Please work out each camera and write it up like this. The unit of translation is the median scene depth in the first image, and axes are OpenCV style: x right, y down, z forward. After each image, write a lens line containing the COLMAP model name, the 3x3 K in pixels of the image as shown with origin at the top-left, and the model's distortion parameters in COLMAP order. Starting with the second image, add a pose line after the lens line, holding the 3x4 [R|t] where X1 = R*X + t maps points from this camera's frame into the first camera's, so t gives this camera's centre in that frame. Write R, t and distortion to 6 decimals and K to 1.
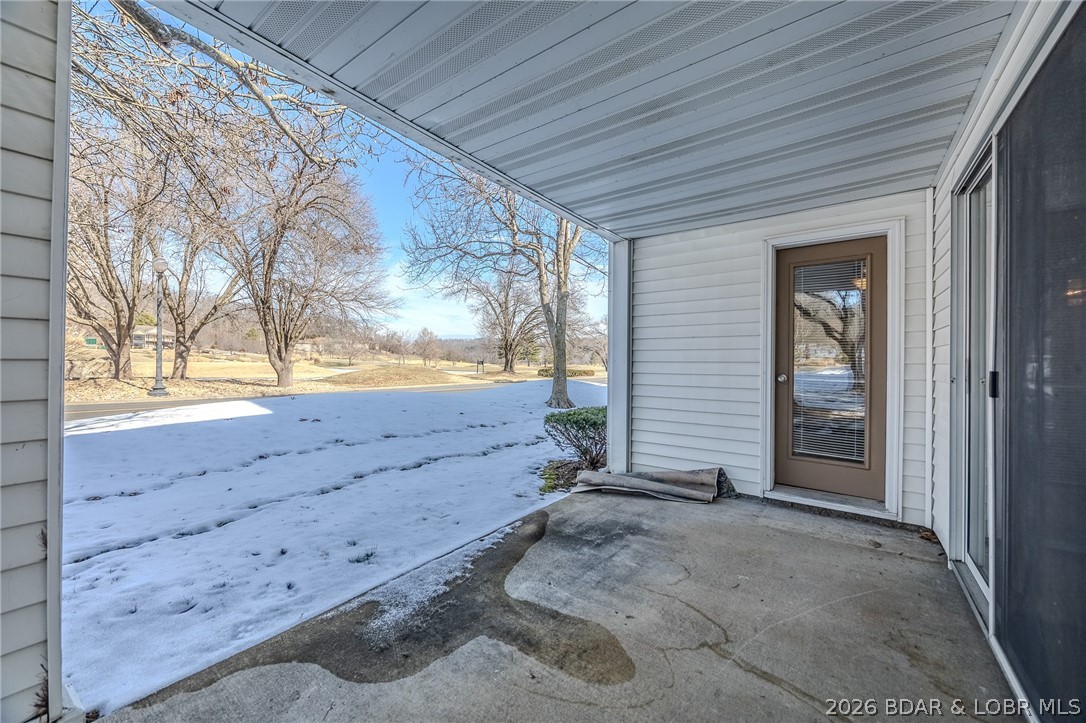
lens RADIAL K [[413.0, 0, 545.7], [0, 413.0, 359.6], [0, 0, 1]] dist [-0.000596, -0.000712]
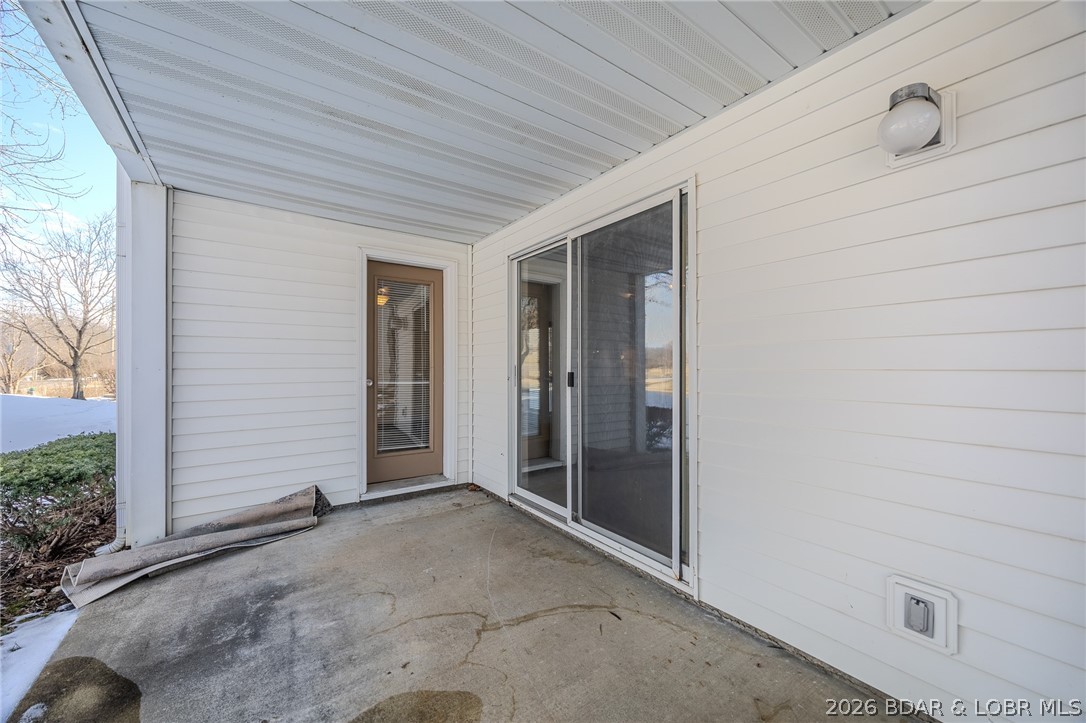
lens RADIAL K [[413.0, 0, 544.6], [0, 413.0, 366.0], [0, 0, 1]] dist [-0.000596, -0.000712]
pose [[0.311535, -0.004940, 0.950222, -0.338280], [0.000992, 0.999988, 0.004873, -0.003345], [-0.950234, -0.000575, 0.311536, 0.295290]]
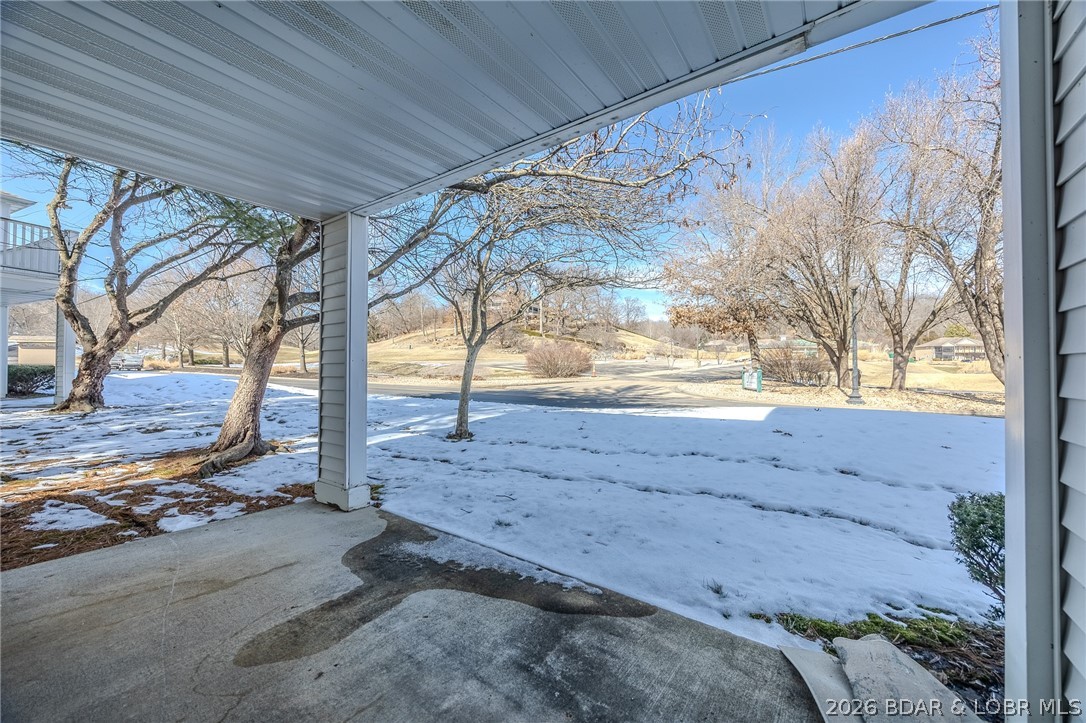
lens RADIAL K [[413.0, 0, 550.3], [0, 413.0, 366.2], [0, 0, 1]] dist [-0.000596, -0.000712]
pose [[-0.000202, -0.015248, -0.999884, 0.656443], [0.001618, 0.999882, -0.015248, 0.023606], [0.999999, -0.001621, -0.000177, 0.939308]]
